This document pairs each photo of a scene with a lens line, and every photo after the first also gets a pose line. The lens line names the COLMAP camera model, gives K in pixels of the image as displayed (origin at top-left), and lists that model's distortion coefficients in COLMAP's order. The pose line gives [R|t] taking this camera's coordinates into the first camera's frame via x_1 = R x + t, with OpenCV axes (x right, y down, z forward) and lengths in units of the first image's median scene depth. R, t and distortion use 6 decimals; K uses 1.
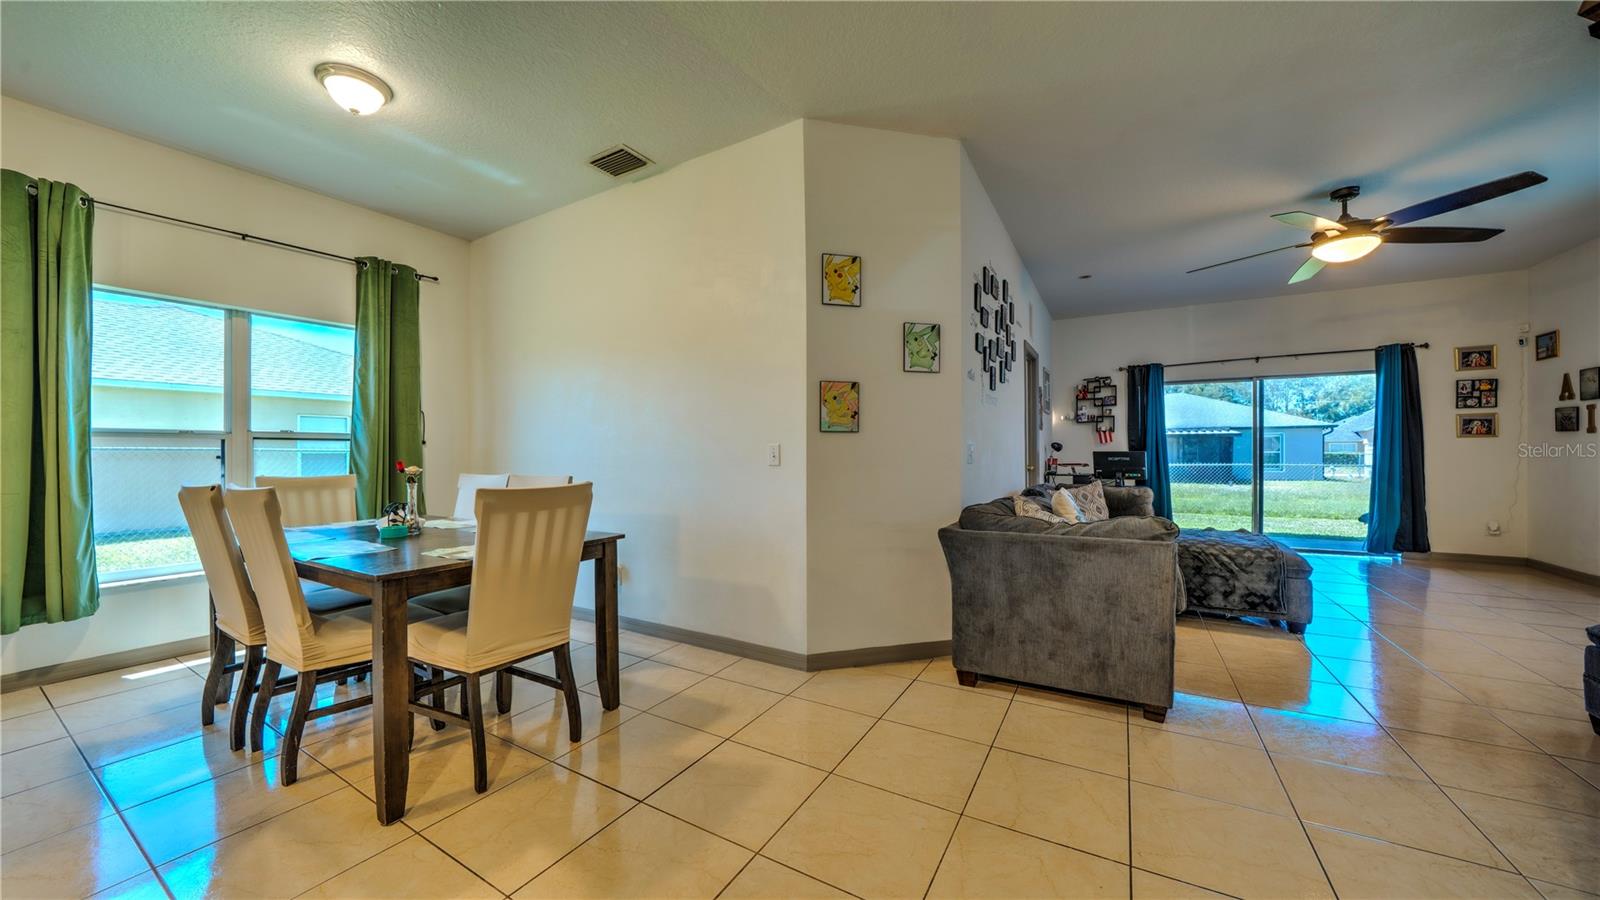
lens RADIAL K [[550.4, 0, 798.1], [0, 550.4, 451.6], [0, 0, 1]] dist [-0.021323, 0.000492]
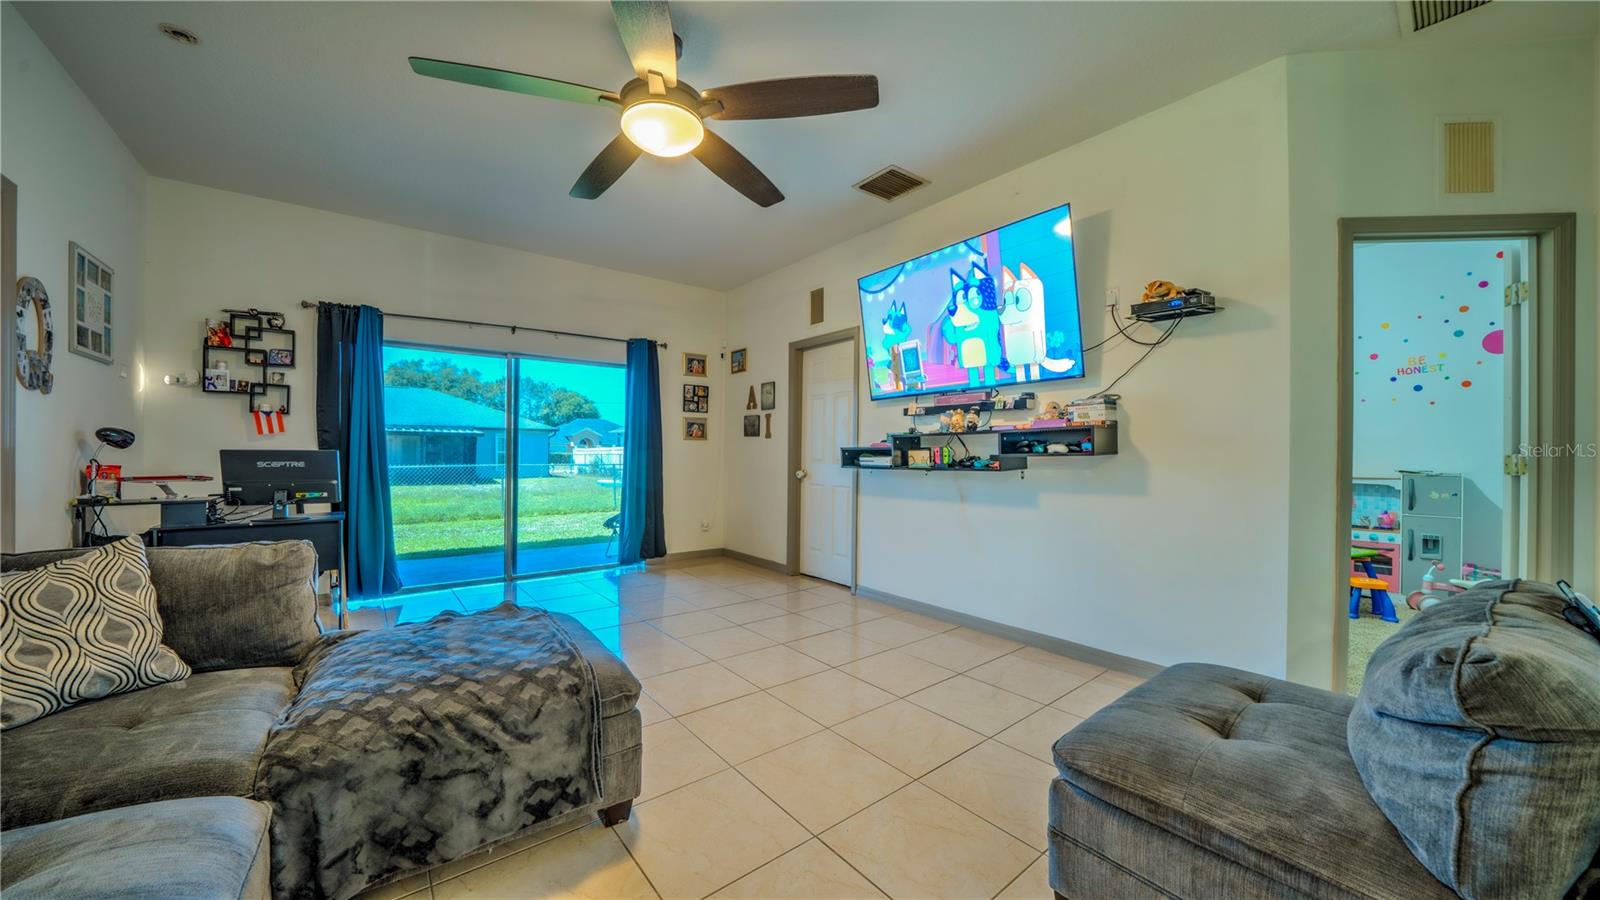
lens RADIAL K [[550.4, 0, 798.1], [0, 550.4, 451.6], [0, 0, 1]] dist [-0.021323, 0.000492]
pose [[0.353419, 0.007258, 0.935437, 0.309955], [-0.008336, 0.999955, -0.004609, -0.000498], [-0.935428, -0.006169, 0.353464, 0.402587]]
